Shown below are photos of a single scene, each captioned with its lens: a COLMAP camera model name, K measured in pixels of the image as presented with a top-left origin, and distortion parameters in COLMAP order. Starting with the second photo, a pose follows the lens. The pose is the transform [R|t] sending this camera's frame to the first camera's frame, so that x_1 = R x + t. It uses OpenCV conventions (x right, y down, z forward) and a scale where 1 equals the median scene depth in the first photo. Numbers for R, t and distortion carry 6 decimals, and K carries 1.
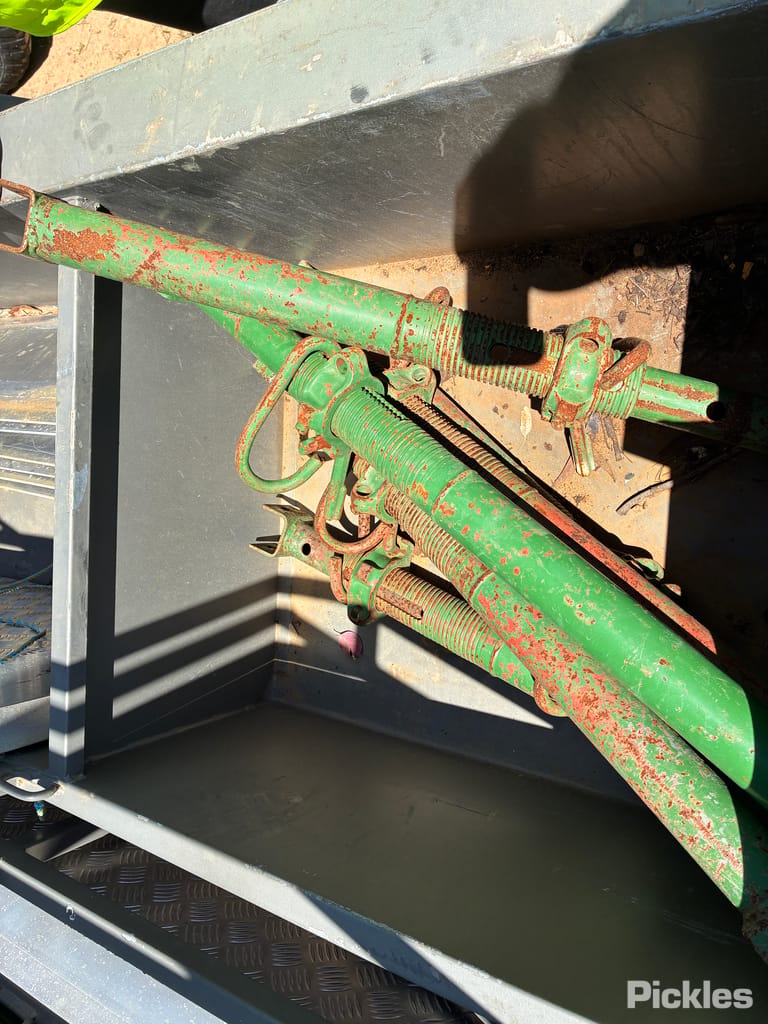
lens RADIAL K [[773.6, 0, 369.7], [0, 773.6, 513.2], [0, 0, 1]] dist [0.049058, -0.056294]
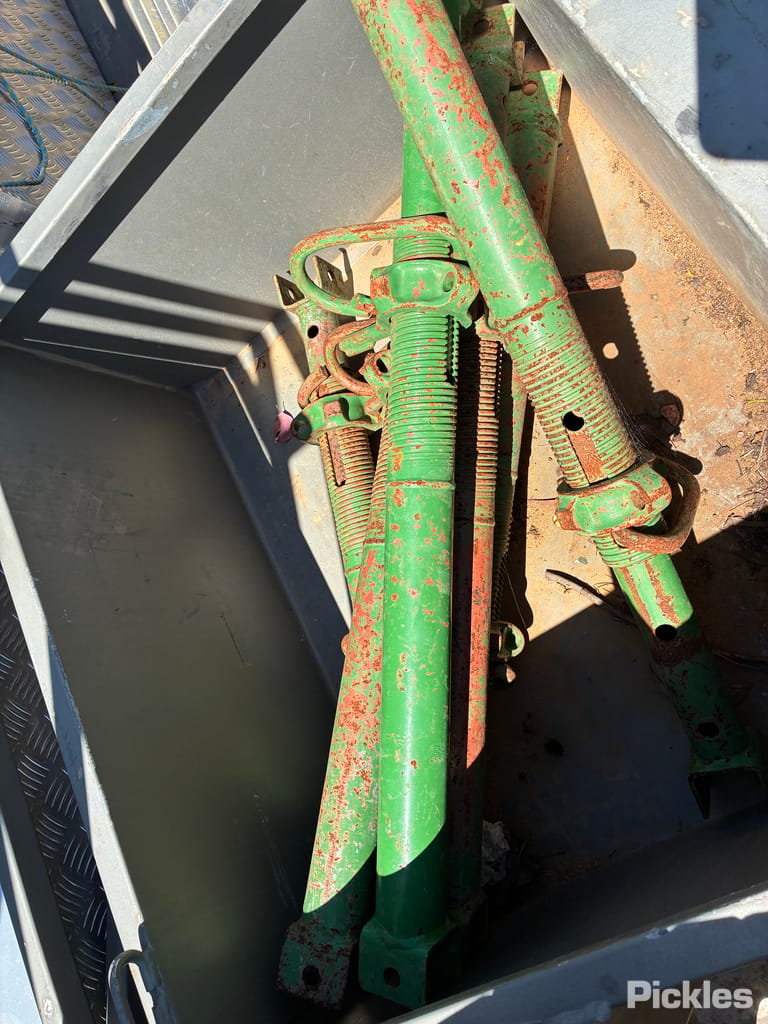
lens RADIAL K [[773.6, 0, 369.7], [0, 773.6, 513.2], [0, 0, 1]] dist [0.049058, -0.056294]
pose [[0.695314, 0.694780, 0.183900, -0.080655], [-0.703925, 0.606716, 0.369303, -0.304207], [0.145010, -0.386233, 0.910931, 0.131371]]
